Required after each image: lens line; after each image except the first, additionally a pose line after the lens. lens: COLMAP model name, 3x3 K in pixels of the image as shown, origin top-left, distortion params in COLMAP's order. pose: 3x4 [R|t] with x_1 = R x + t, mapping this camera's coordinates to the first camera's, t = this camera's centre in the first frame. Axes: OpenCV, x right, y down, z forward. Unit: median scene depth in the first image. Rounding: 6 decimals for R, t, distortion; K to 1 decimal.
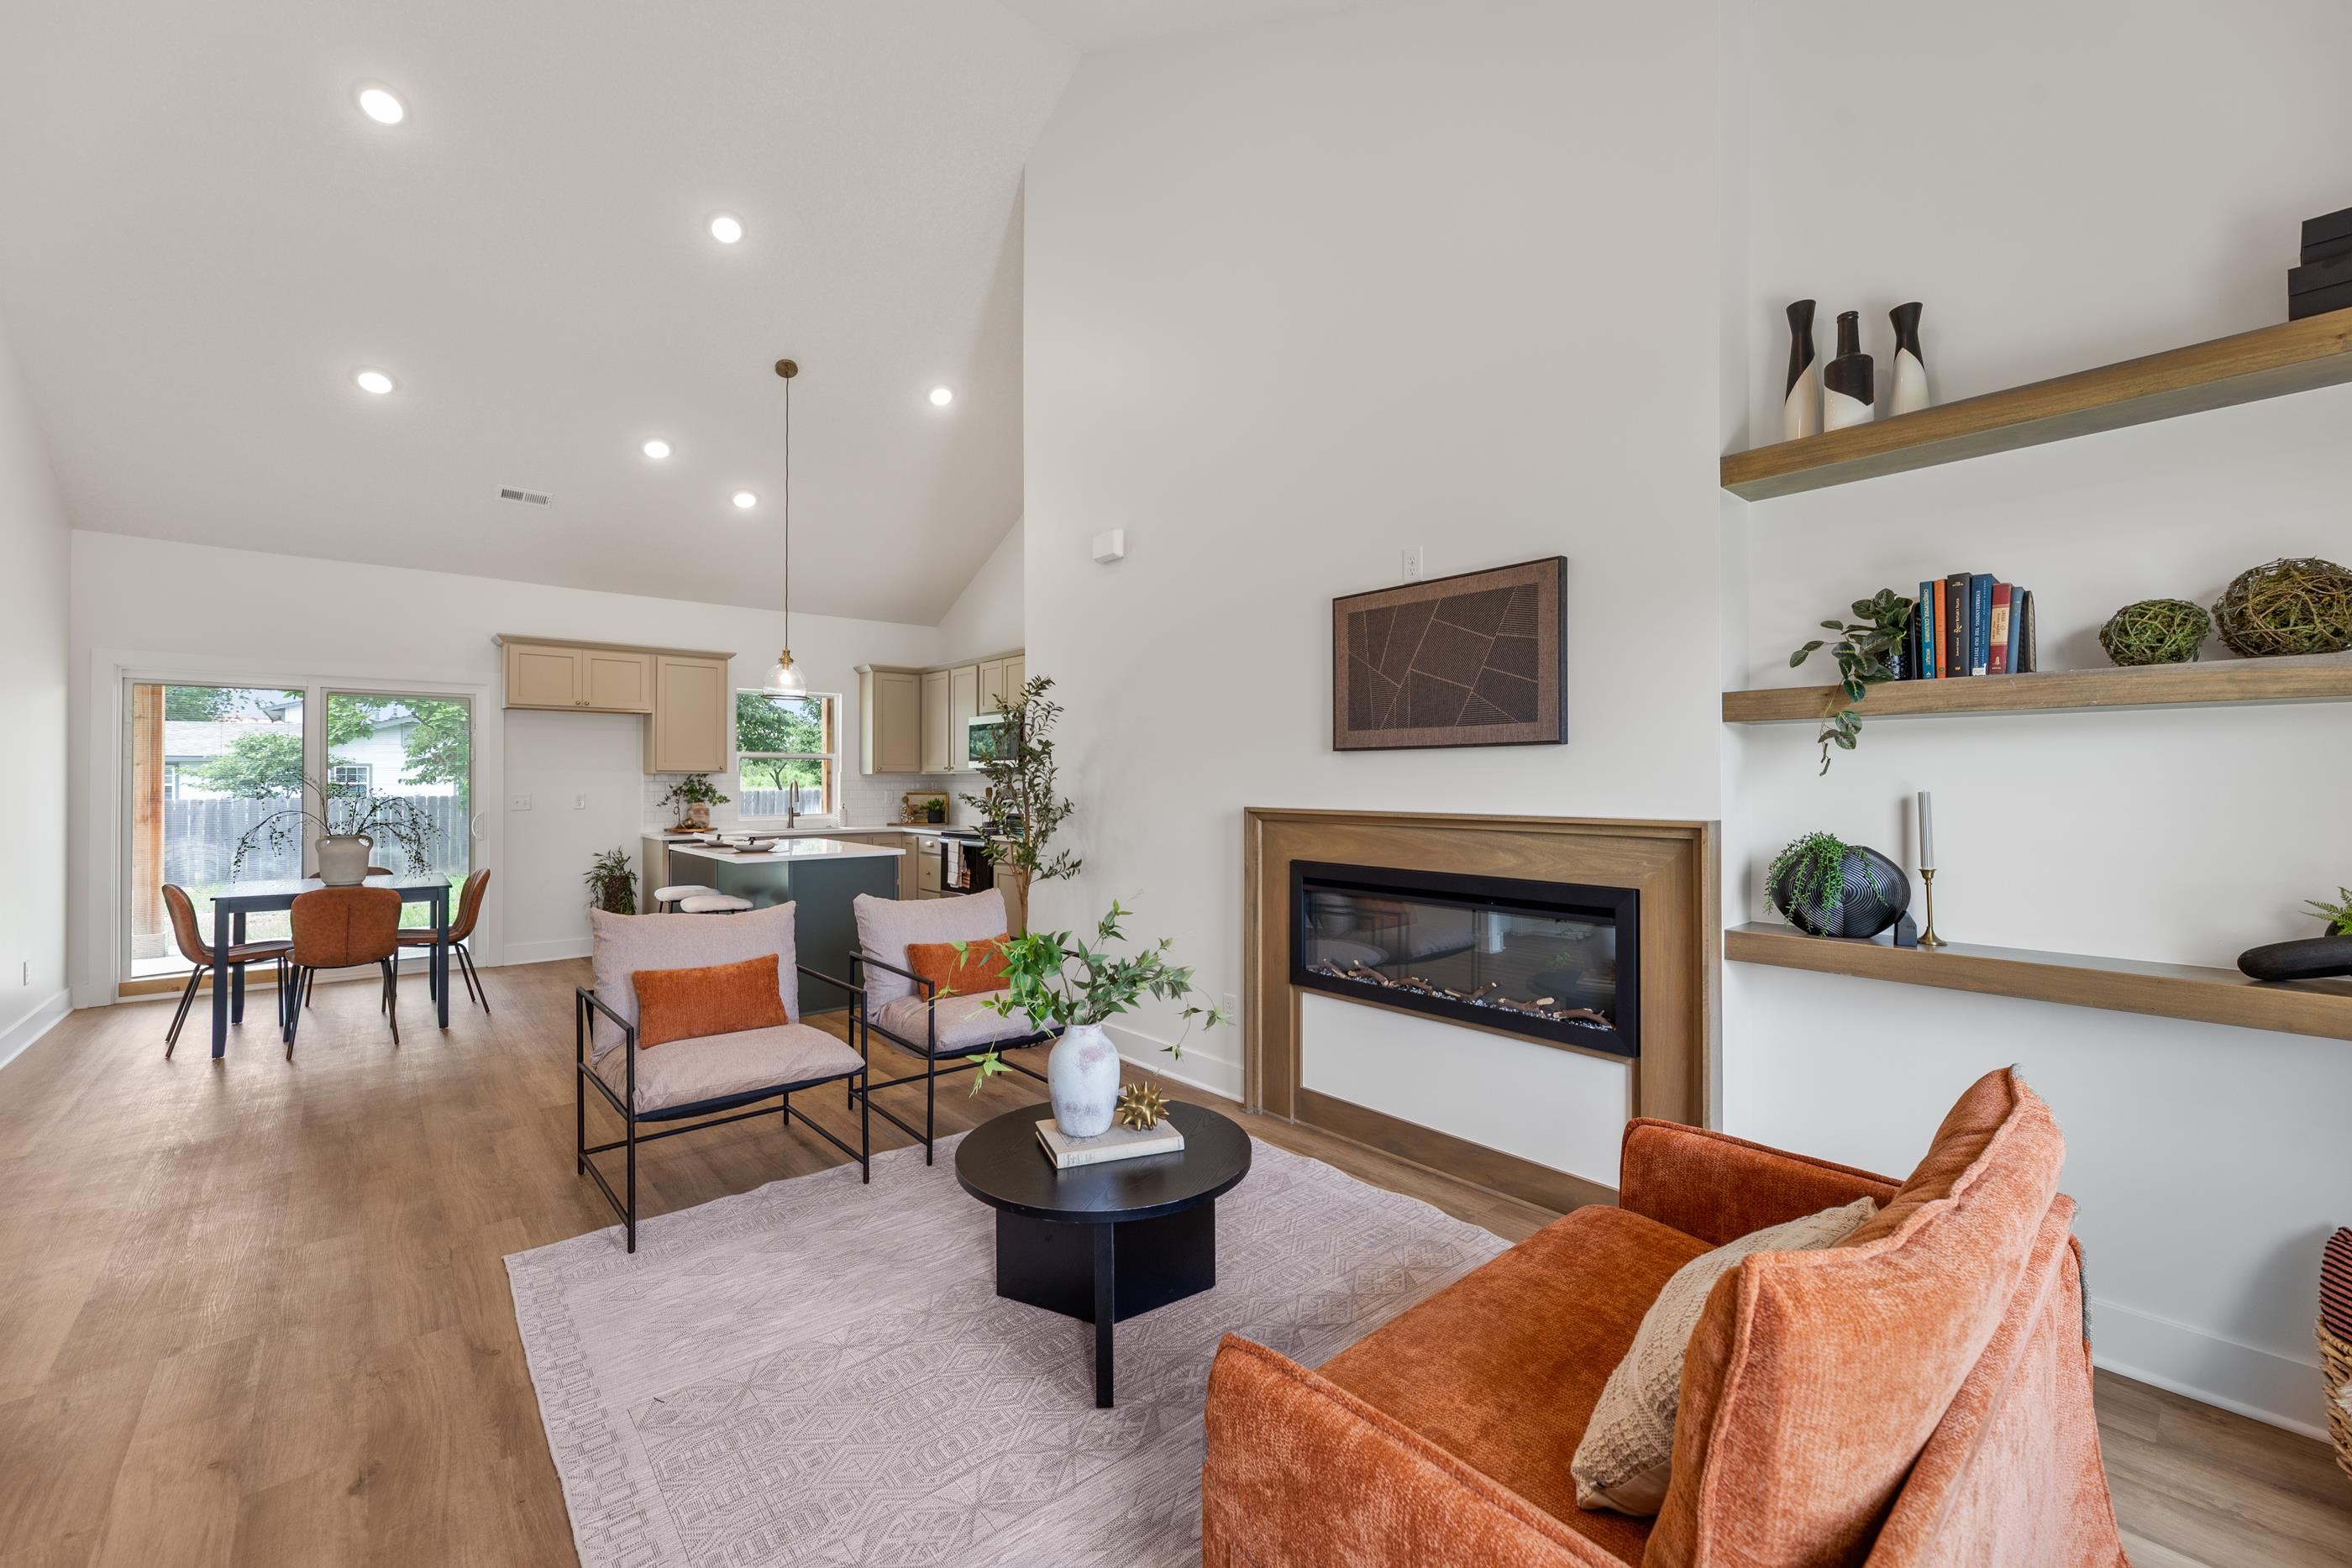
lens RADIAL K [[946.1, 0, 1170.1], [0, 946.1, 772.6], [0, 0, 1]] dist [0.001020, 0.000261]
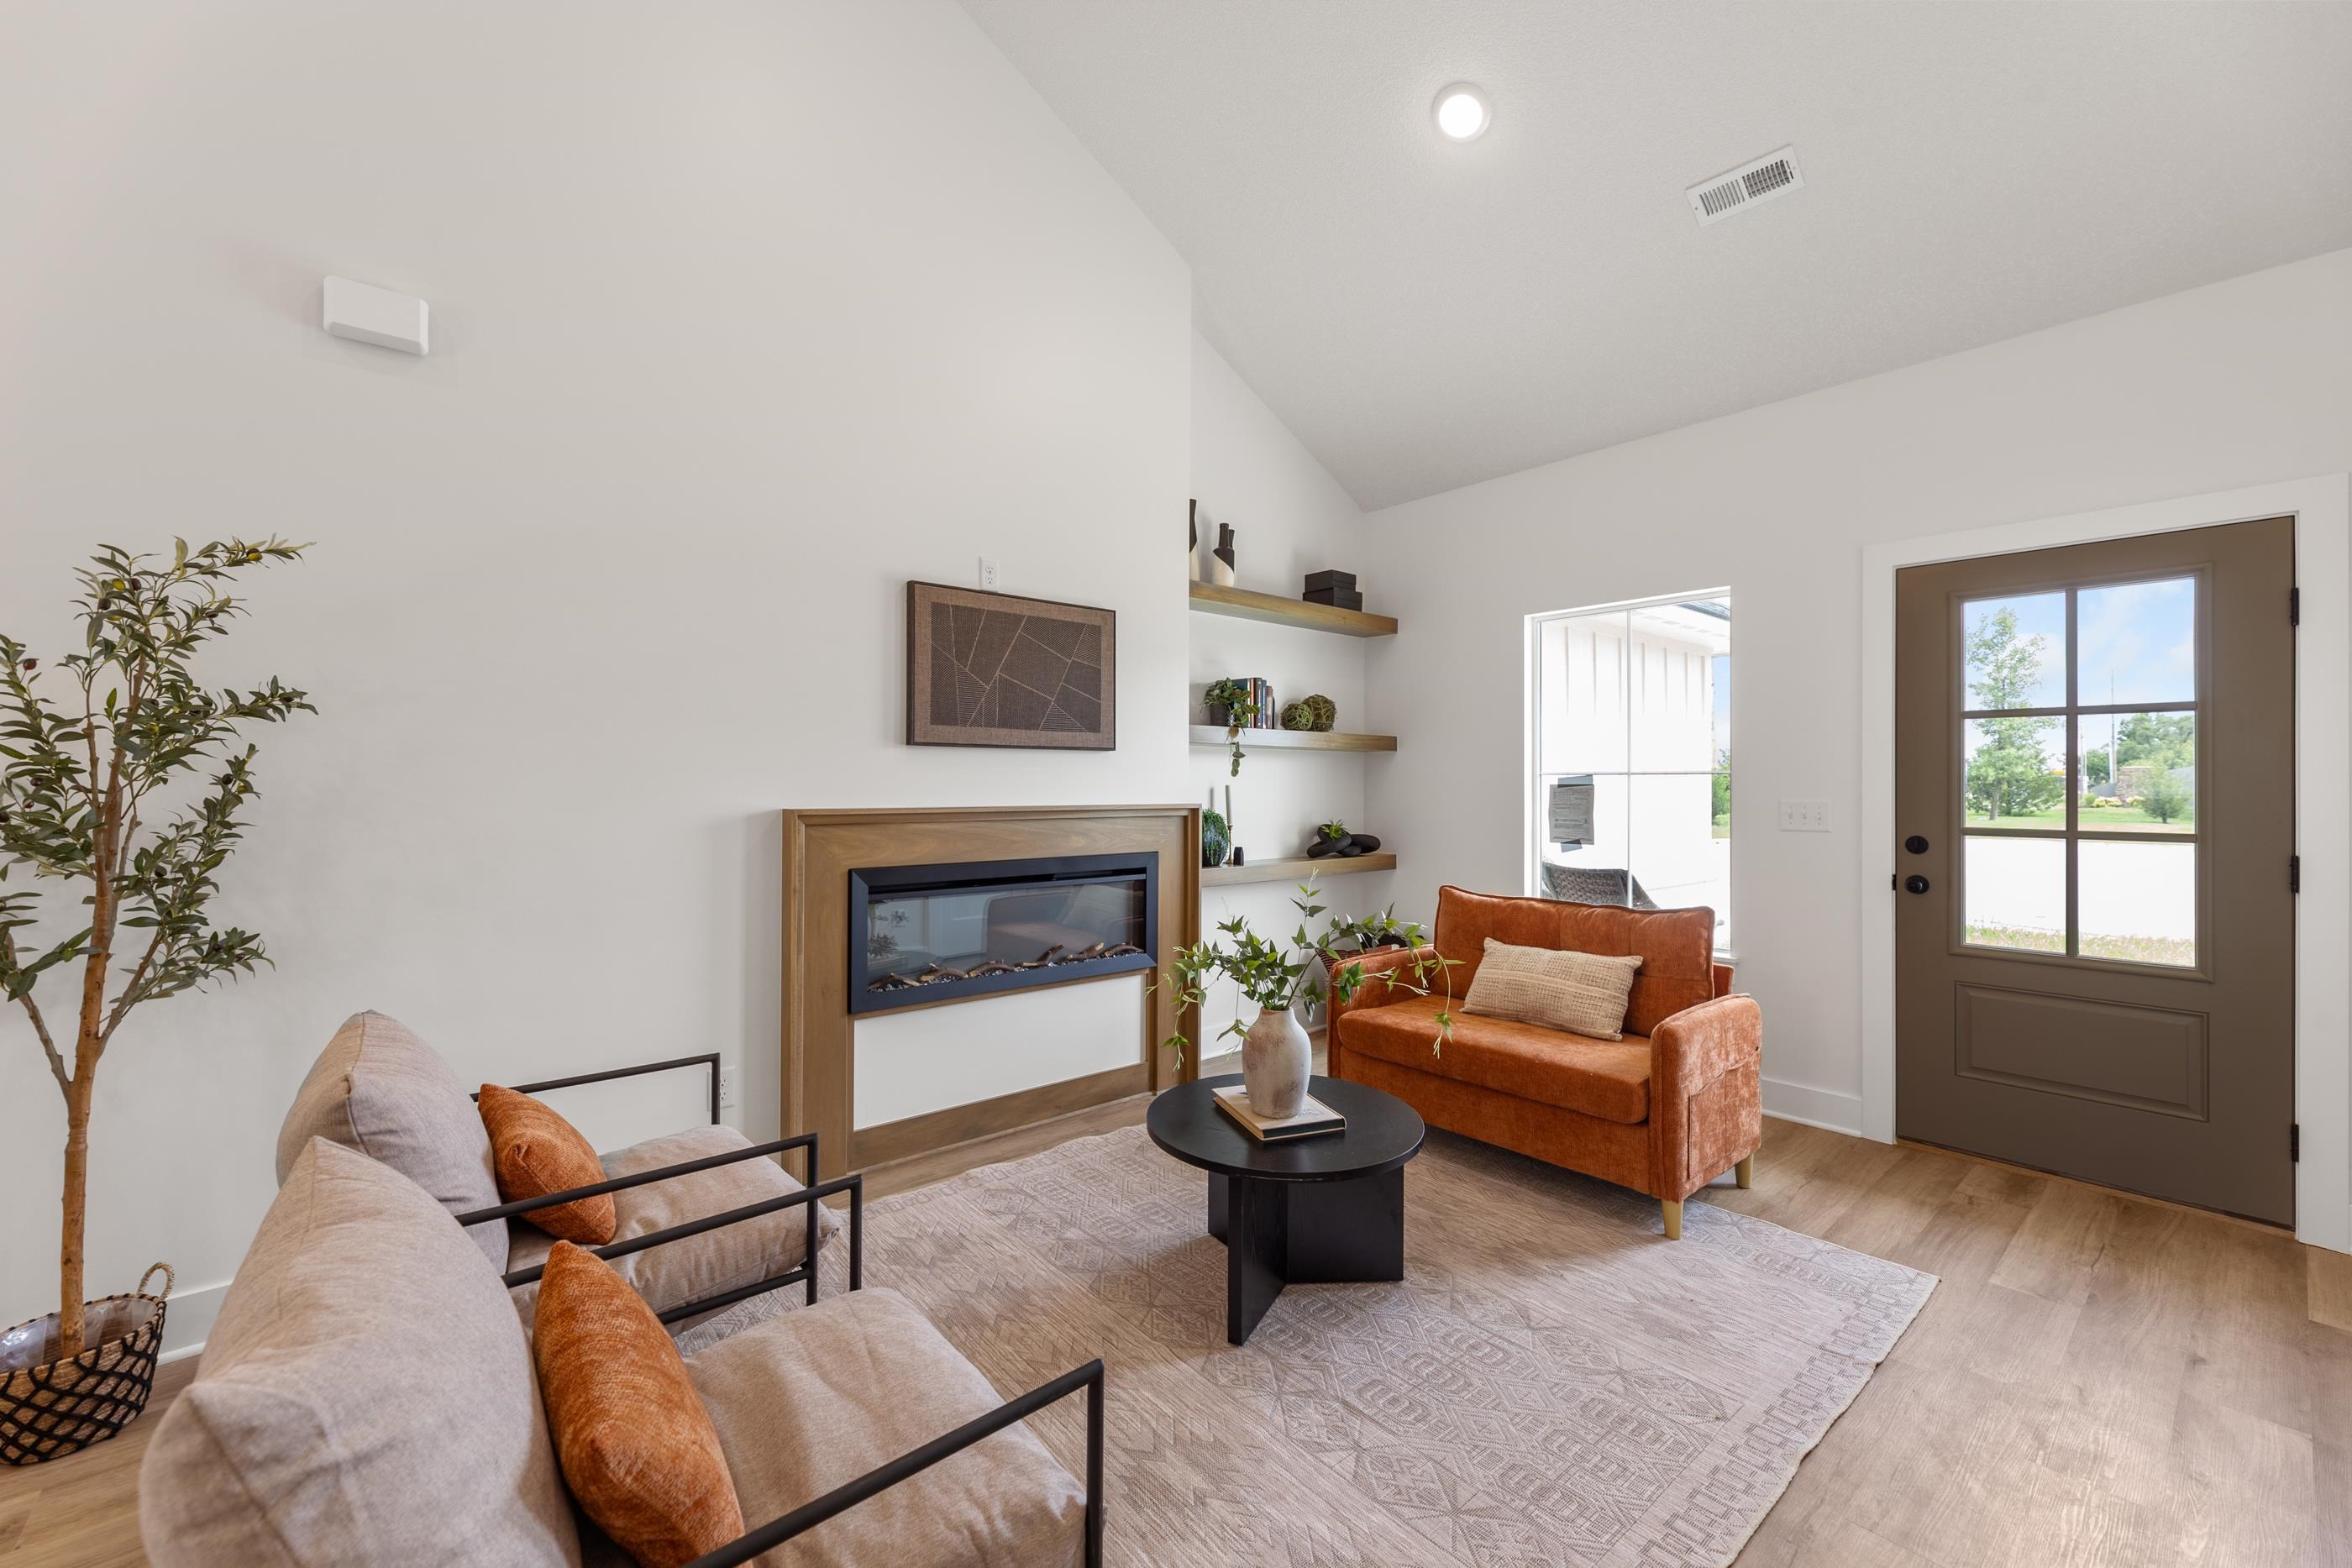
lens RADIAL K [[946.1, 0, 1170.1], [0, 946.1, 772.6], [0, 0, 1]] dist [0.001020, 0.000261]
pose [[0.006628, 0.009674, 0.999931, -0.762325], [-0.013143, 0.999868, -0.009586, 0.010344], [-0.999892, -0.013079, 0.006754, 0.747839]]
